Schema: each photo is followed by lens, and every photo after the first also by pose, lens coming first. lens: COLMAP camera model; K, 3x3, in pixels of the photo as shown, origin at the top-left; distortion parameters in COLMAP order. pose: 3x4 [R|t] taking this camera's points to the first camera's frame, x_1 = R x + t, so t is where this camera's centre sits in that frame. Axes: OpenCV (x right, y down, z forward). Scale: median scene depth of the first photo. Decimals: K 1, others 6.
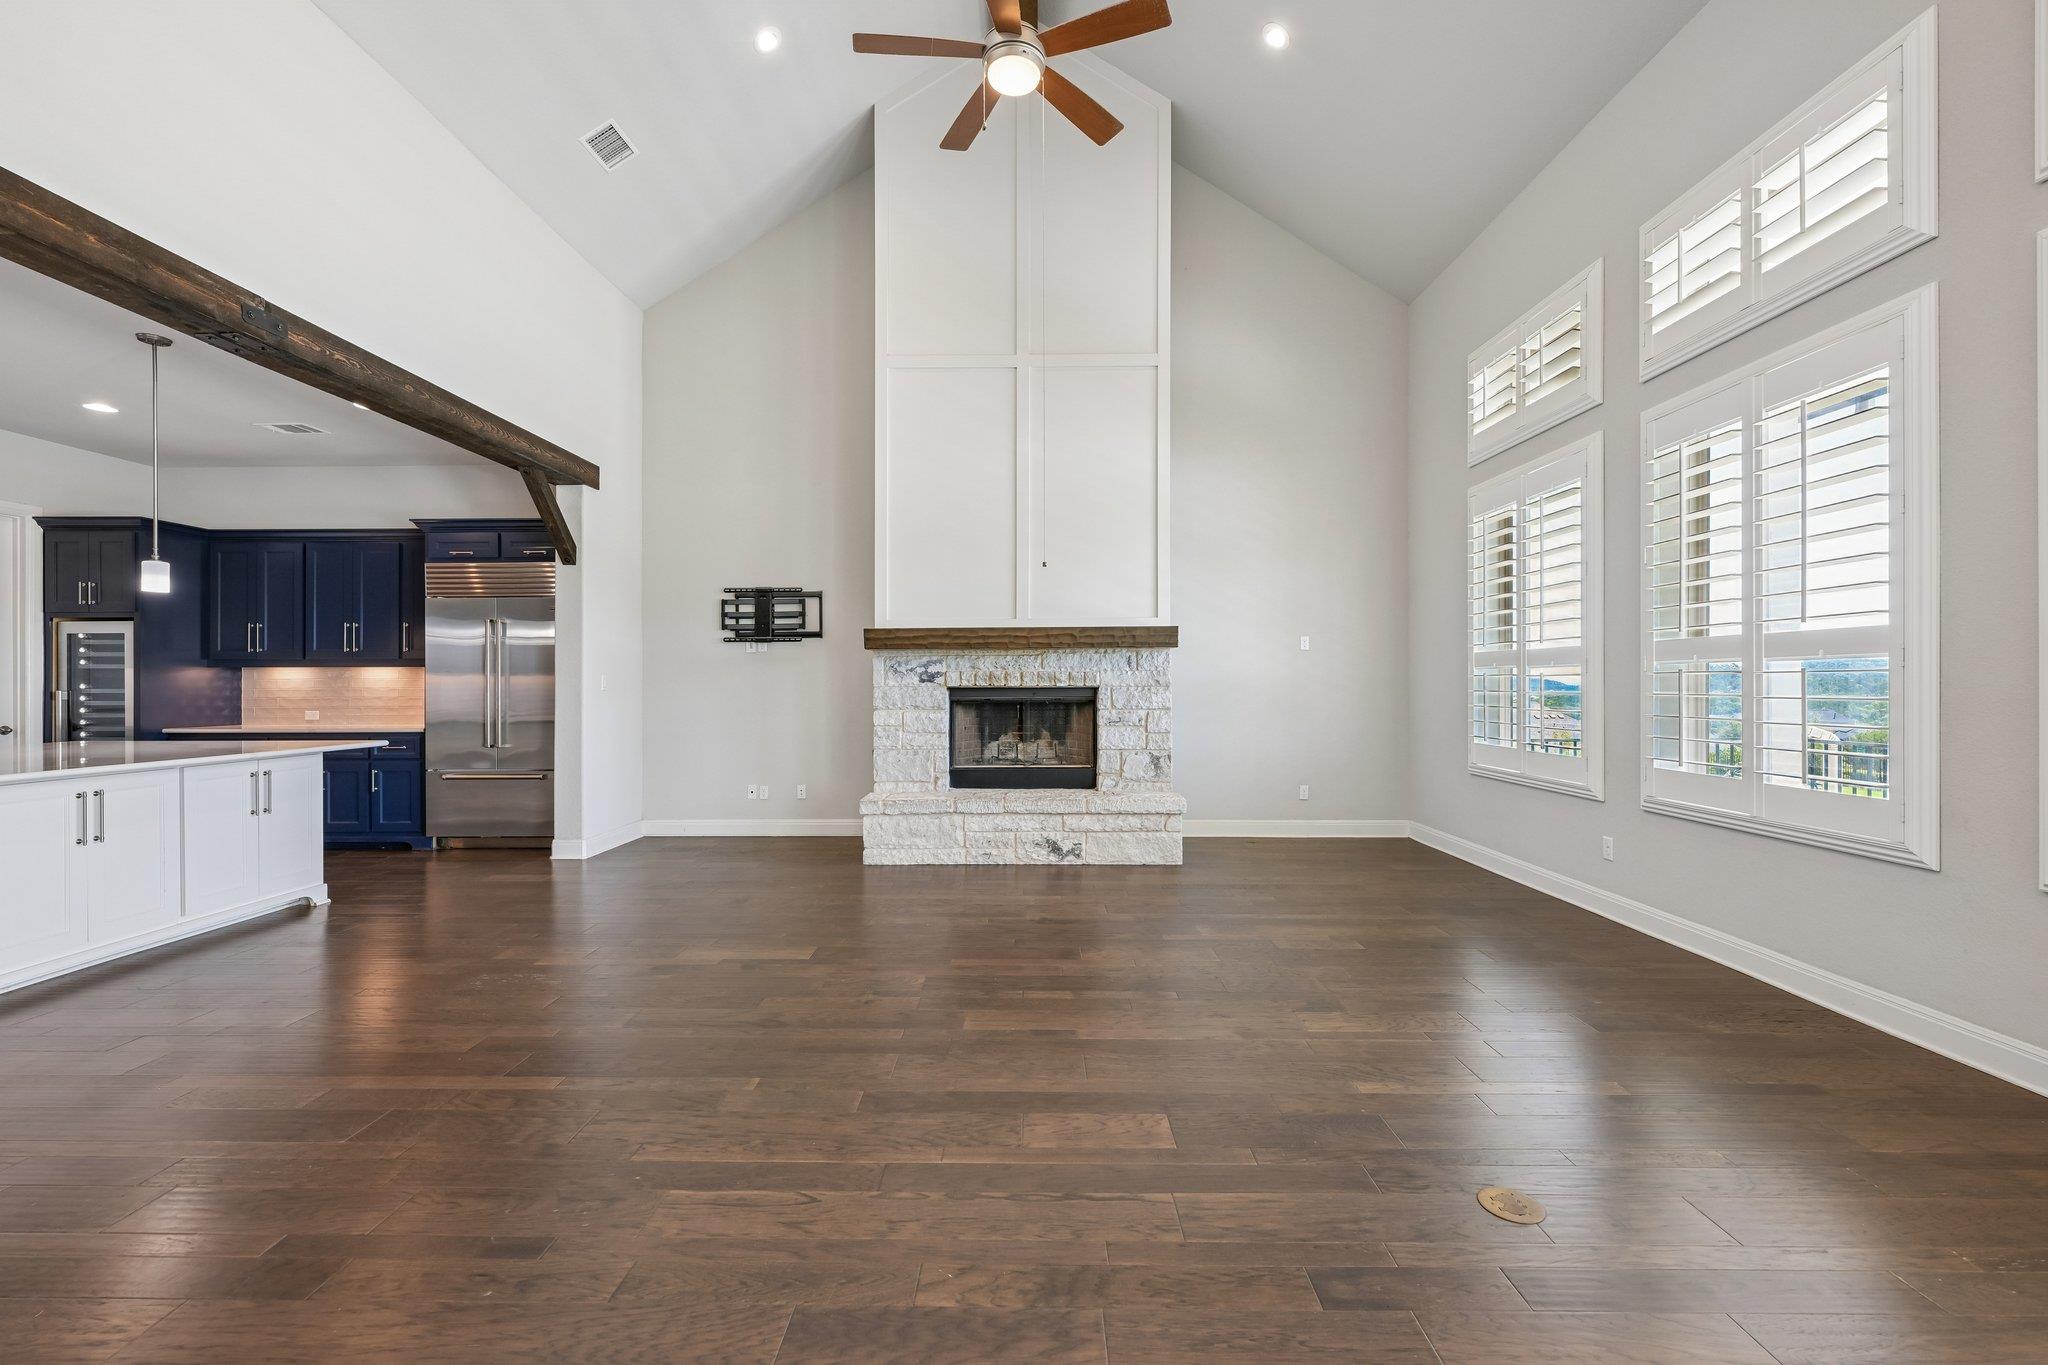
lens RADIAL K [[854.3, 0, 1023.7], [0, 854.3, 682.3], [0, 0, 1]] dist [-0.003059, 0.001380]
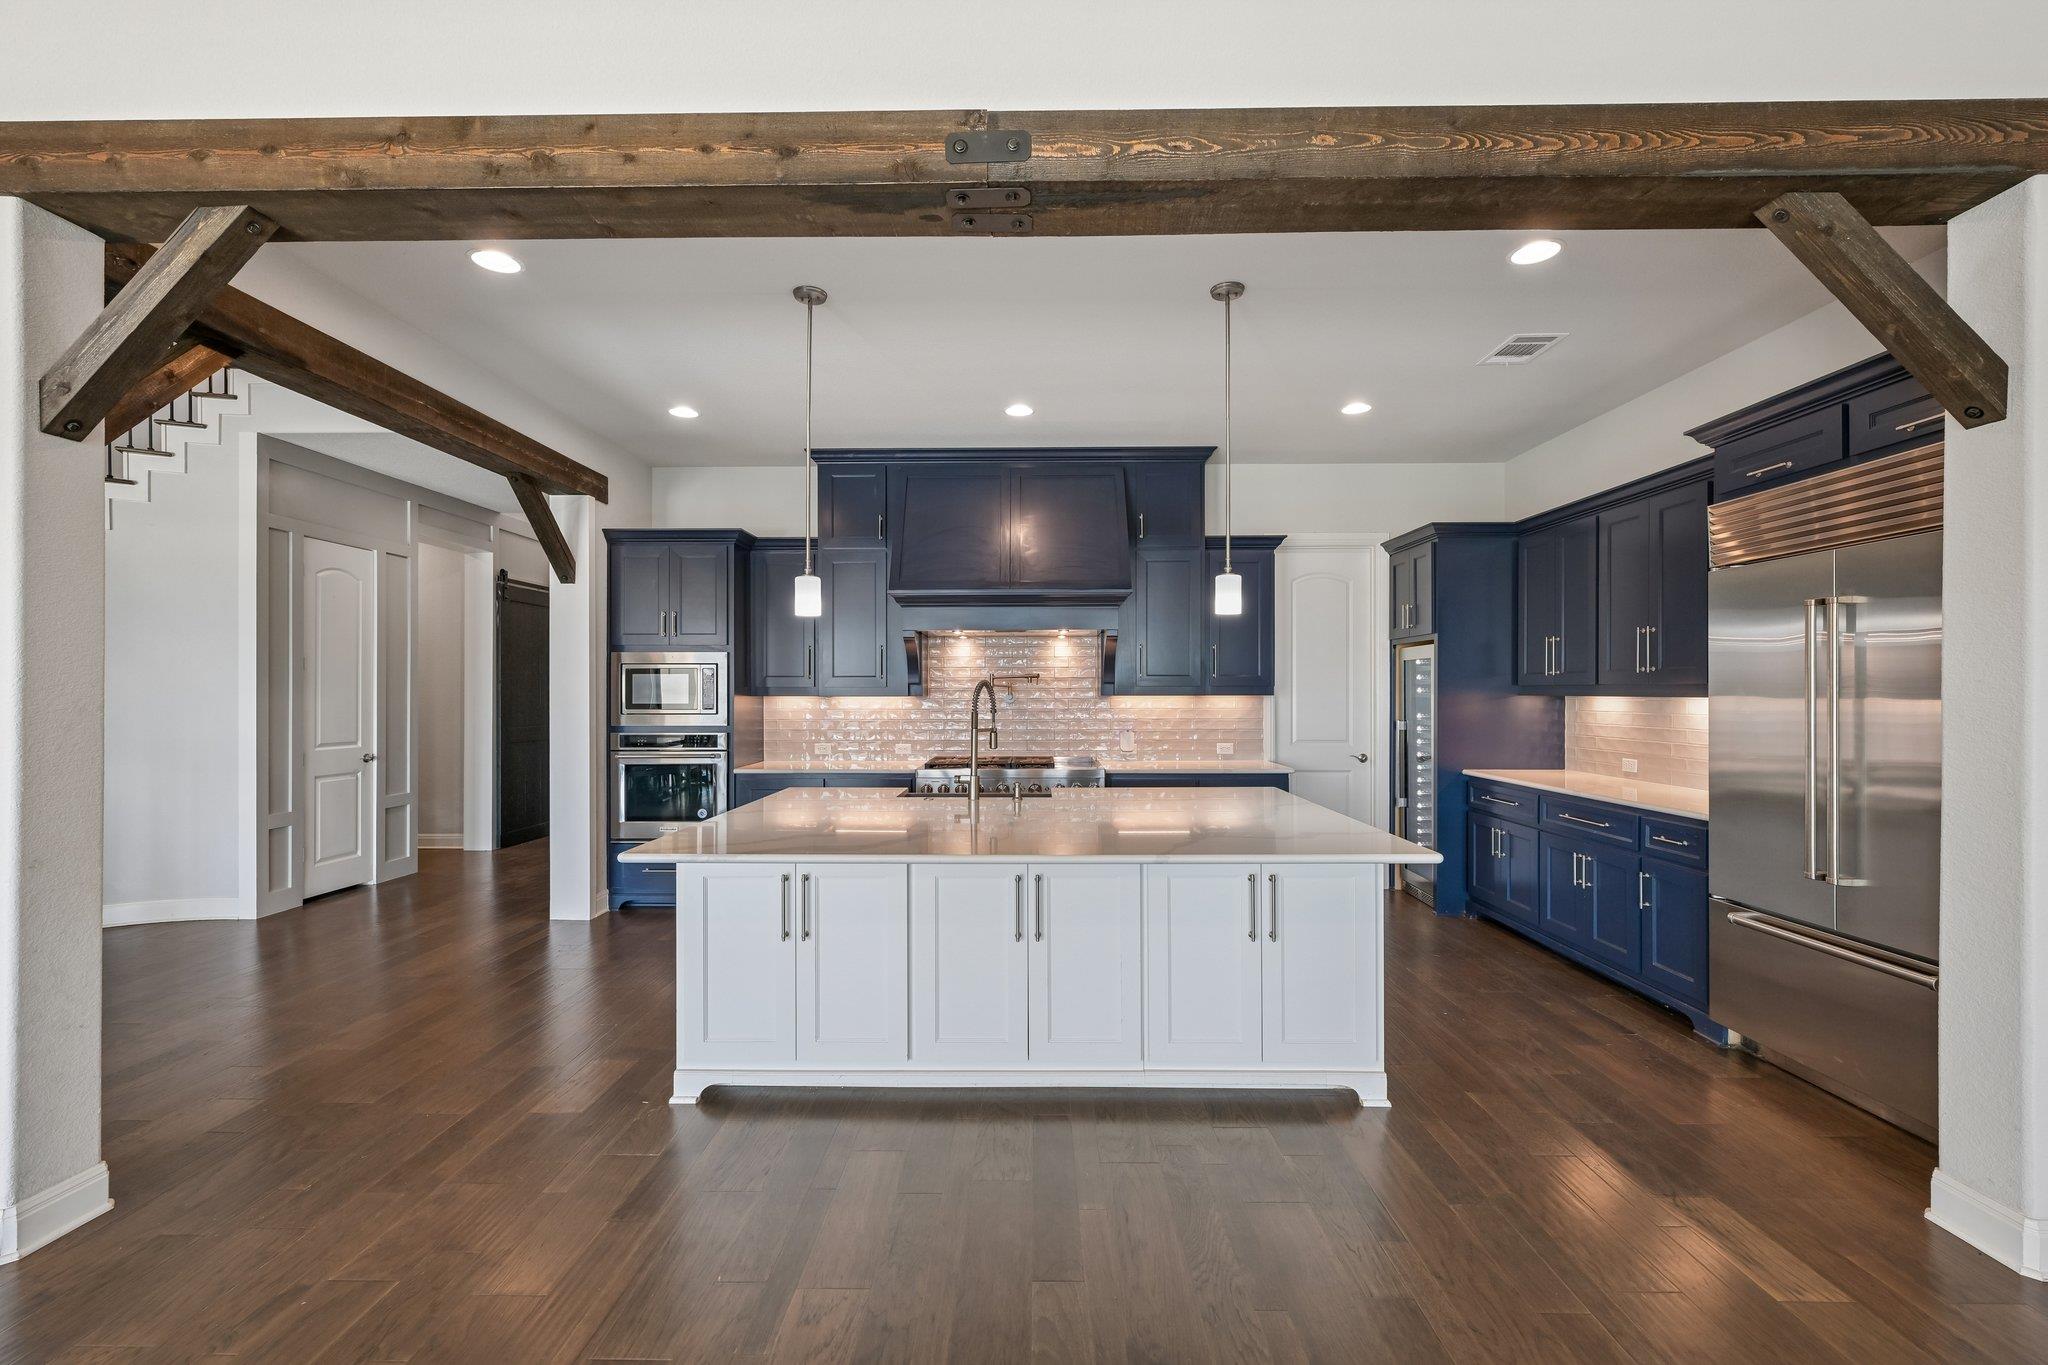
lens RADIAL K [[854.3, 0, 1022.4], [0, 854.3, 690.5], [0, 0, 1]] dist [-0.003059, 0.001380]
pose [[-0.003364, 0.002668, -0.999991, -0.167773], [0.003395, 0.999991, 0.002656, -0.027664], [0.999989, -0.003386, -0.003373, 0.578636]]
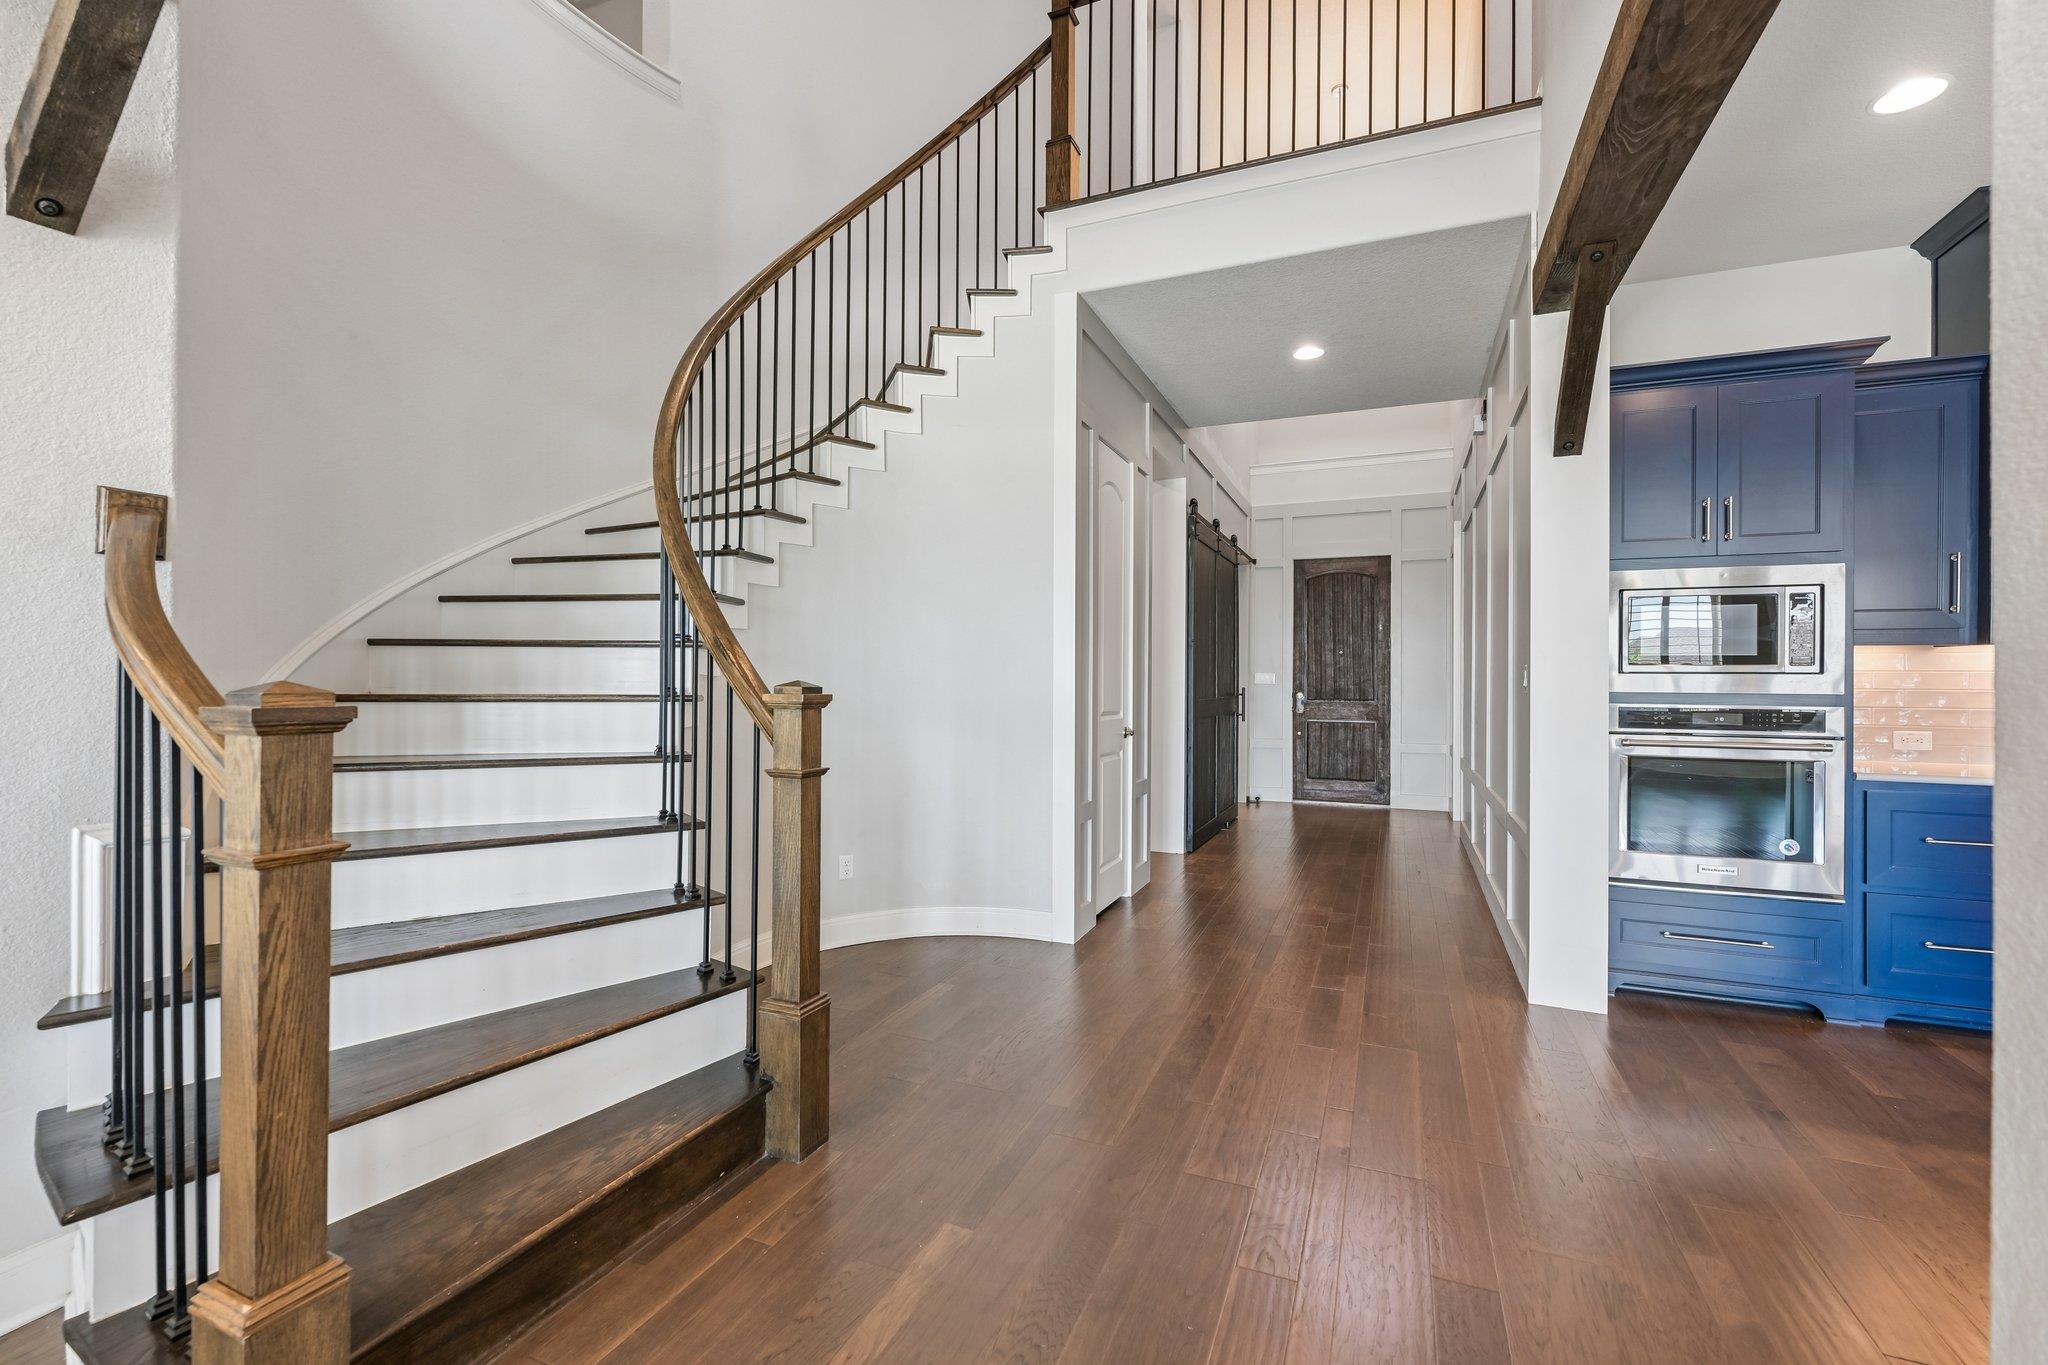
lens RADIAL K [[854.3, 0, 1009.1], [0, 854.3, 679.2], [0, 0, 1]] dist [-0.003059, 0.001380]
pose [[-0.379474, 0.001689, -0.925201, -0.410474], [-0.002790, 0.999992, 0.002970, 0.001320], [0.925198, 0.003708, -0.379466, 0.006558]]
